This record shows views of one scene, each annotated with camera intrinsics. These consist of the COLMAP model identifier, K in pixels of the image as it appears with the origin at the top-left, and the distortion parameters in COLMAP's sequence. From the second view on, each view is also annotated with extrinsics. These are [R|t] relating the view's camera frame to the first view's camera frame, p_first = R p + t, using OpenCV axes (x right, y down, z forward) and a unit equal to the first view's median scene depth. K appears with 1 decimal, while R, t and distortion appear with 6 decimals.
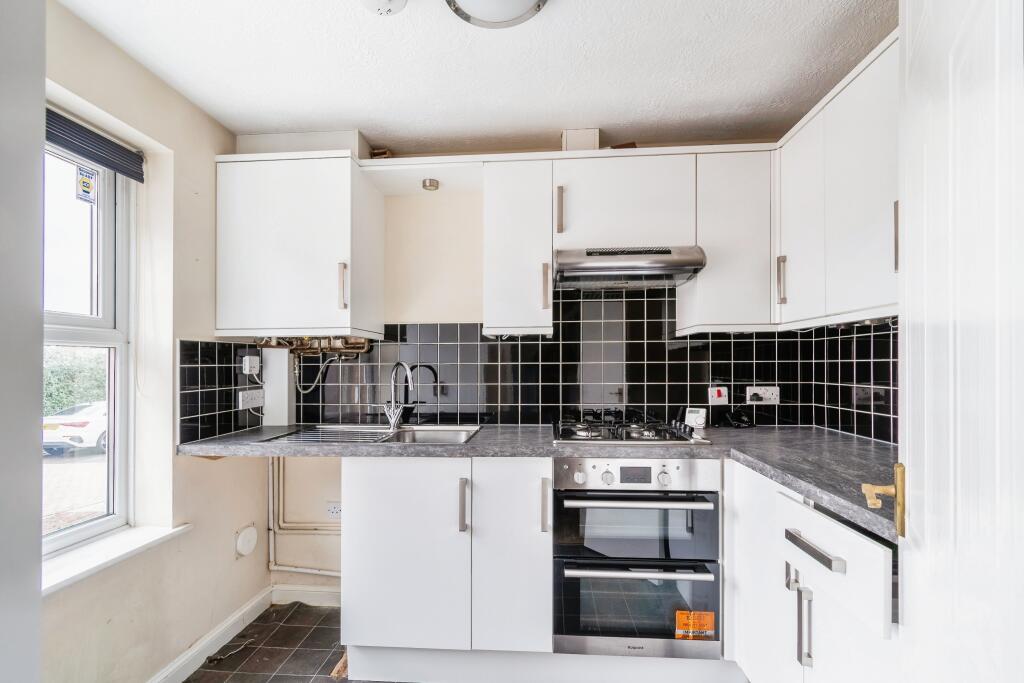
lens RADIAL K [[469.1, 0, 512.9], [0, 469.1, 364.0], [0, 0, 1]] dist [-0.000428, -0.000067]
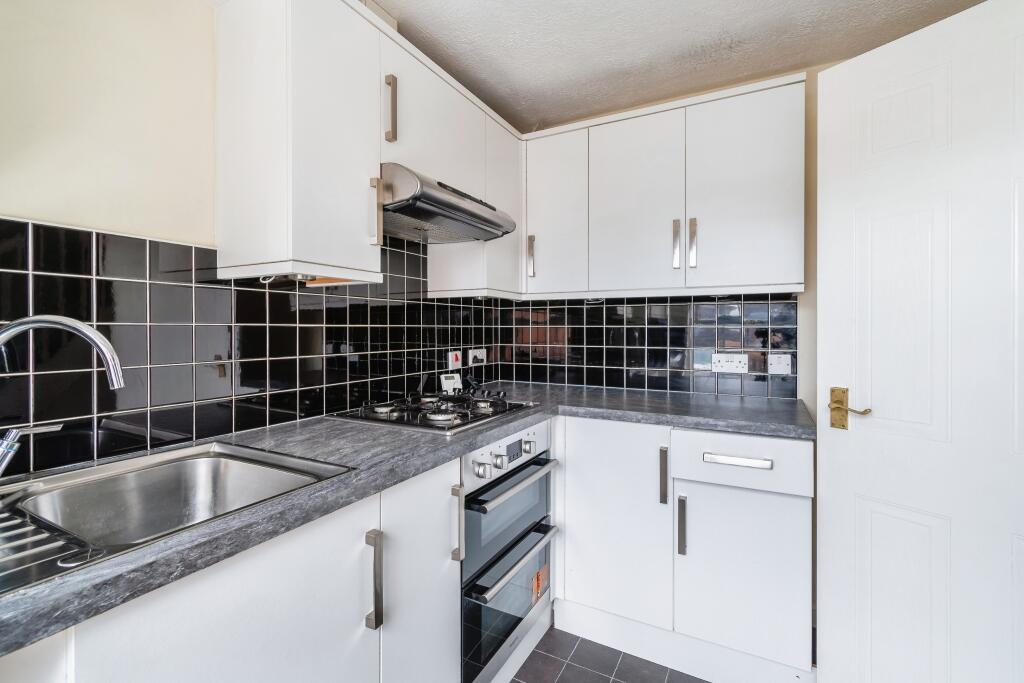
lens RADIAL K [[460.8, 0, 516.8], [0, 460.8, 335.9], [0, 0, 1]] dist [-0.000627, -0.000223]
pose [[0.413677, -0.007993, 0.910389, -0.406375], [-0.004415, 0.999932, 0.010786, 0.004920], [-0.910413, -0.008481, 0.413614, 0.477709]]
